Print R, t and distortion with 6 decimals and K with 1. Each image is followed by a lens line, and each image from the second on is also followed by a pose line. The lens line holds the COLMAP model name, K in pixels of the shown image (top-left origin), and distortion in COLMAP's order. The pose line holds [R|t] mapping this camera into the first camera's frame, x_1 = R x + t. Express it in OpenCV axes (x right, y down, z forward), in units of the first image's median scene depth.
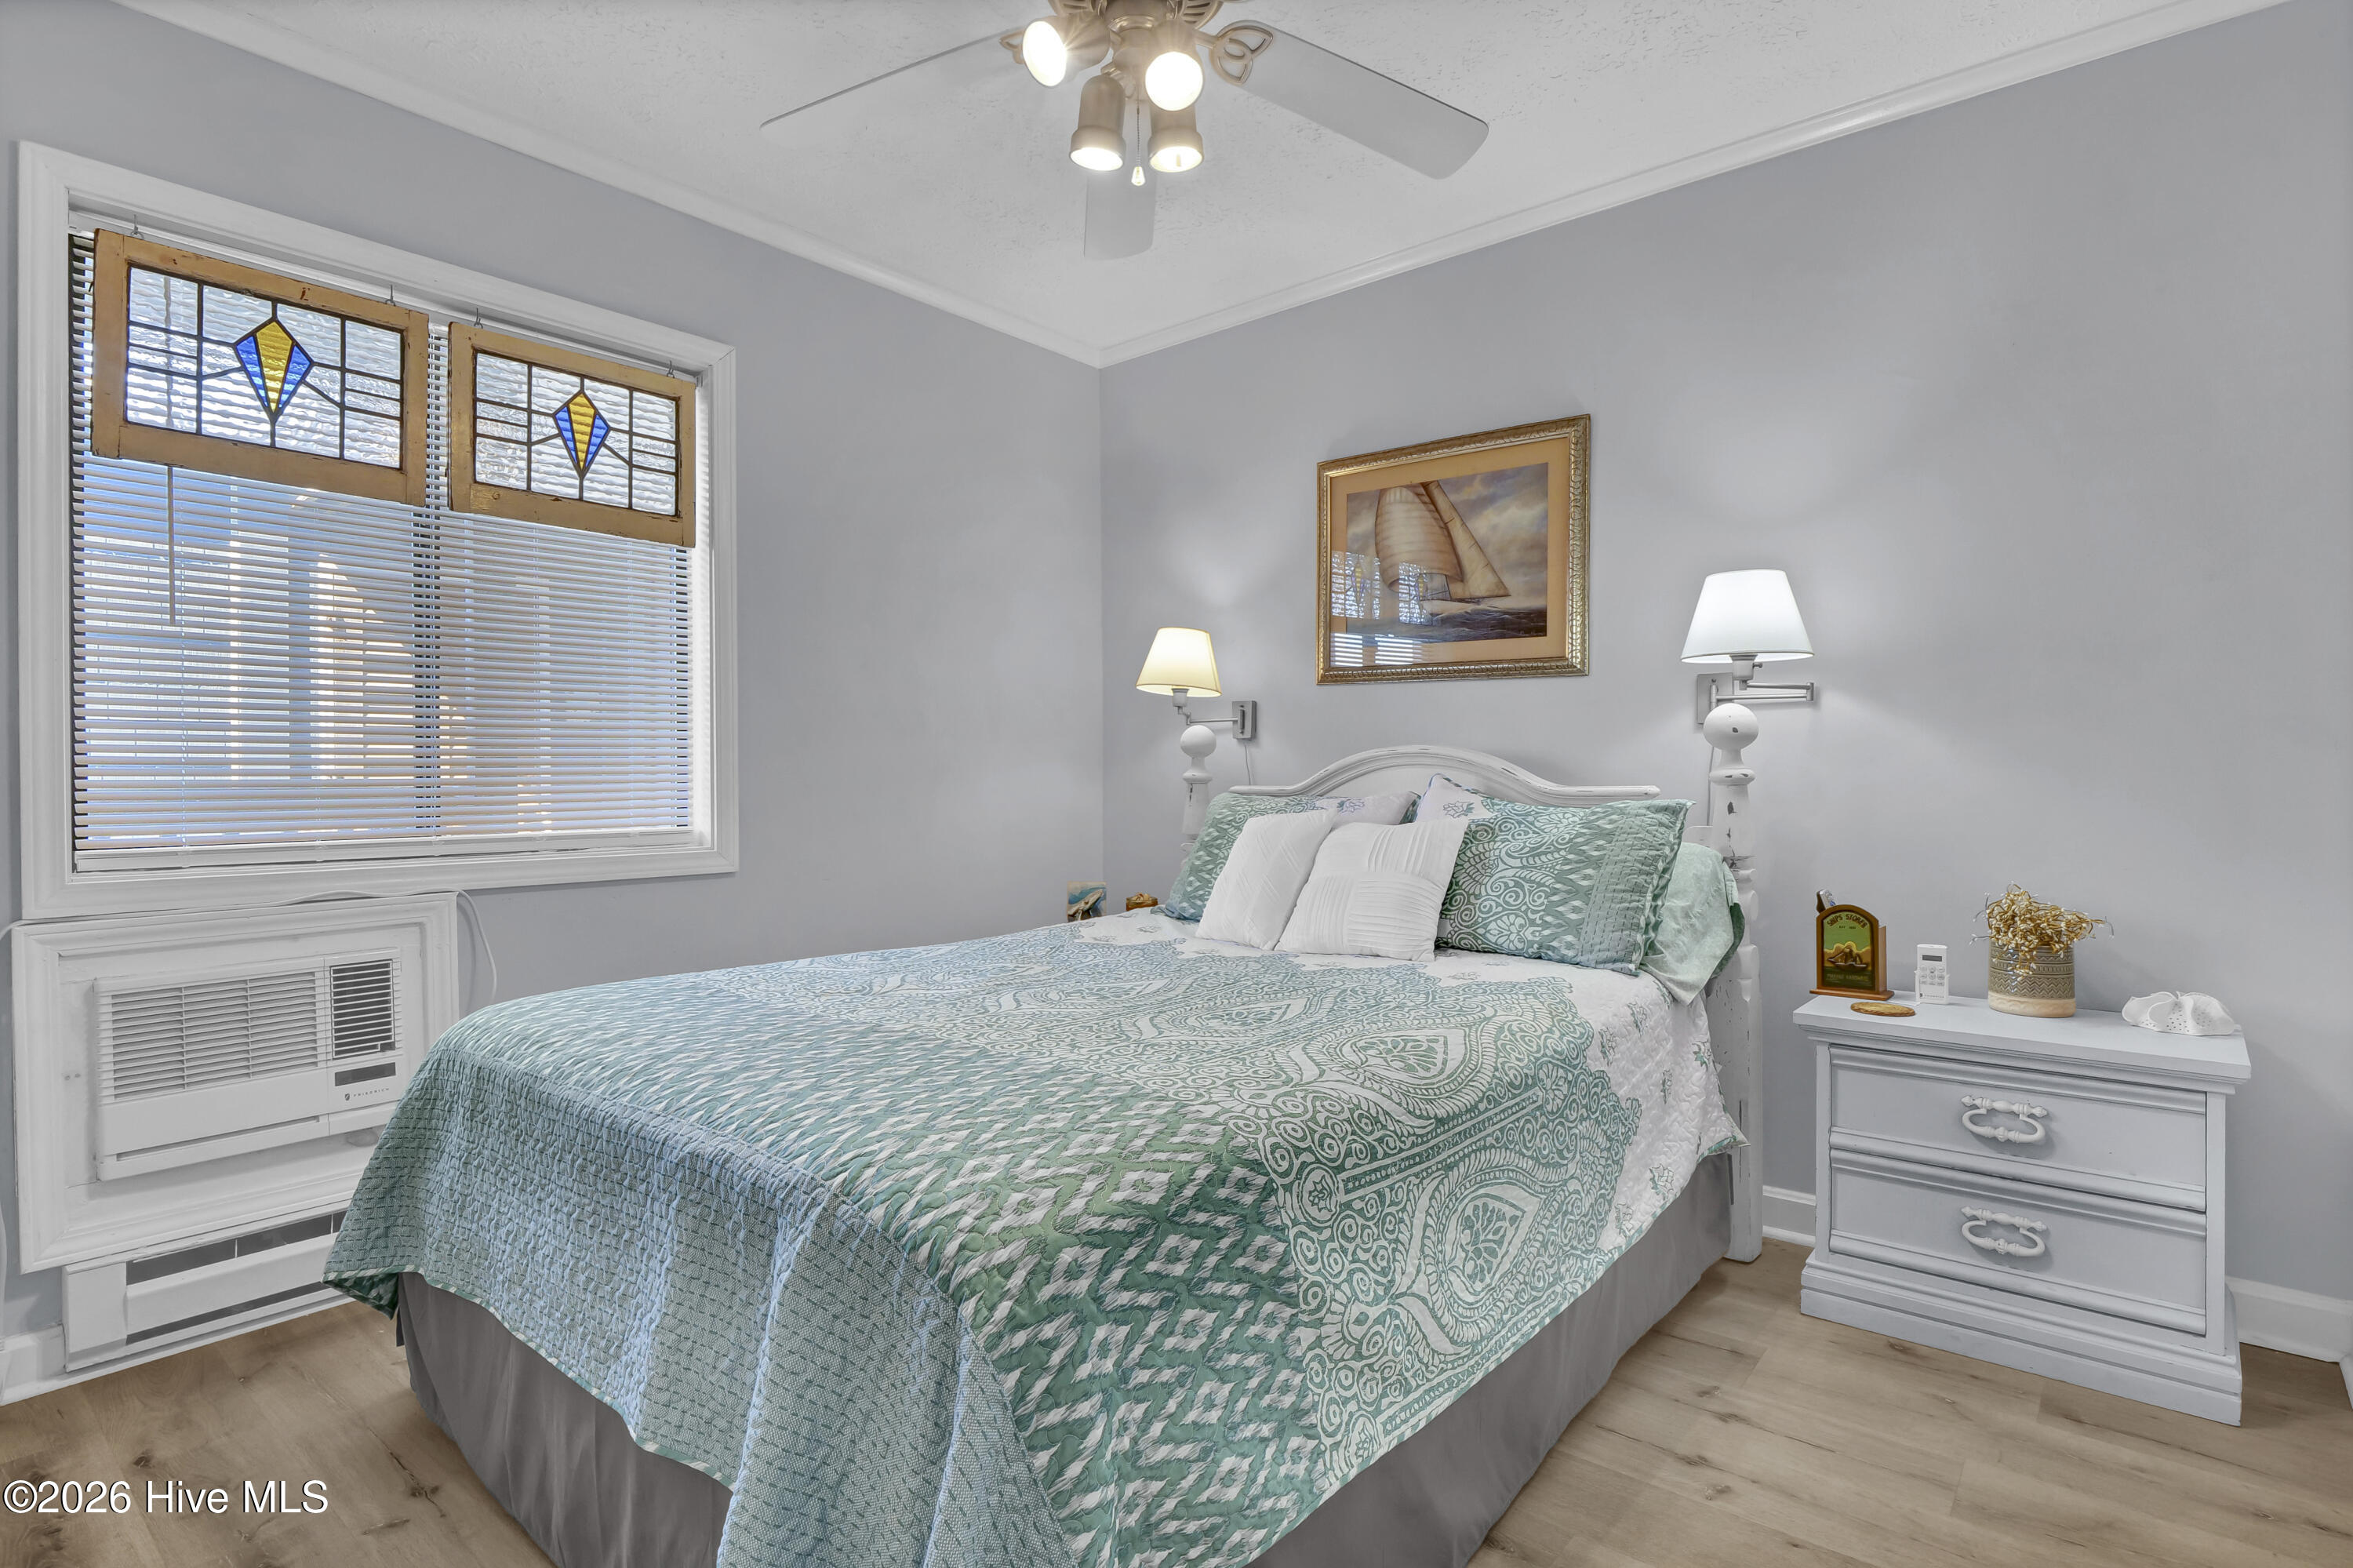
lens RADIAL K [[1171.0, 0, 1175.8], [0, 1171.0, 768.0], [0, 0, 1]] dist [-0.017837, 0.001070]
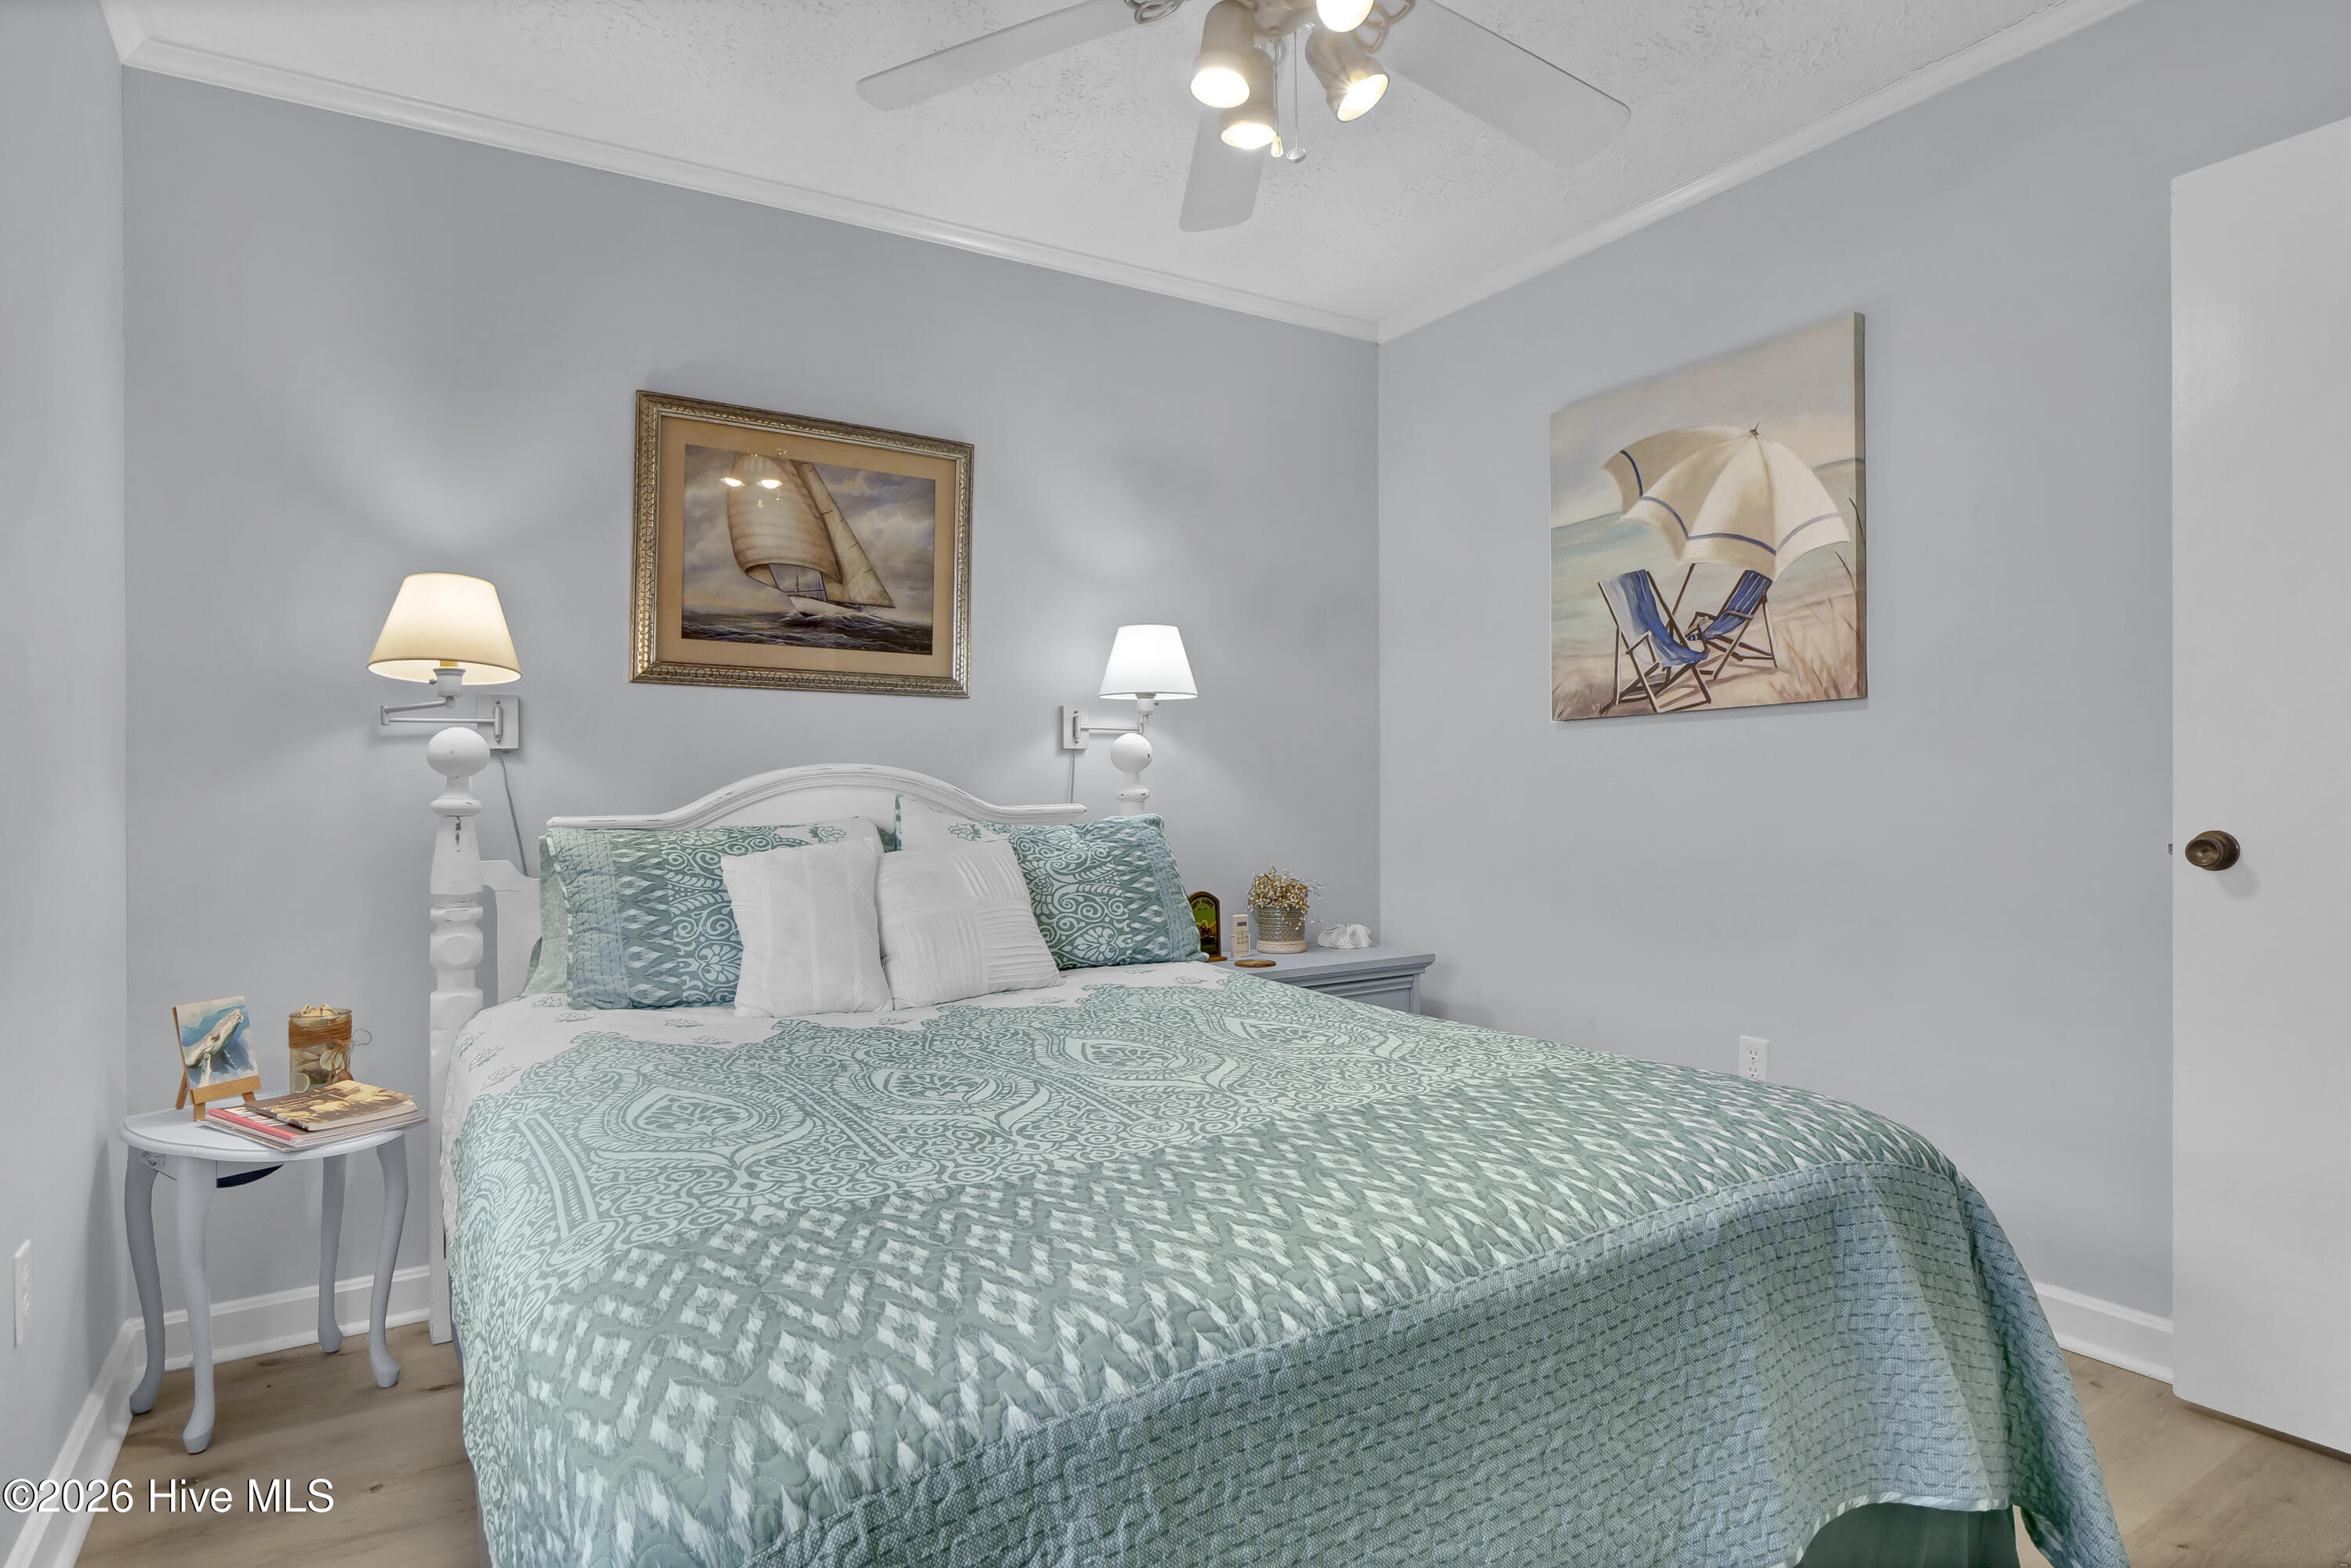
lens RADIAL K [[1264.9, 0, 1186.2], [0, 1264.9, 757.7], [0, 0, 1]] dist [-0.002609, -0.000238]
pose [[0.307208, 0.026779, 0.951266, -0.610134], [0.011058, 0.999436, -0.031706, 0.009083], [-0.951578, 0.020259, 0.306739, 0.462333]]
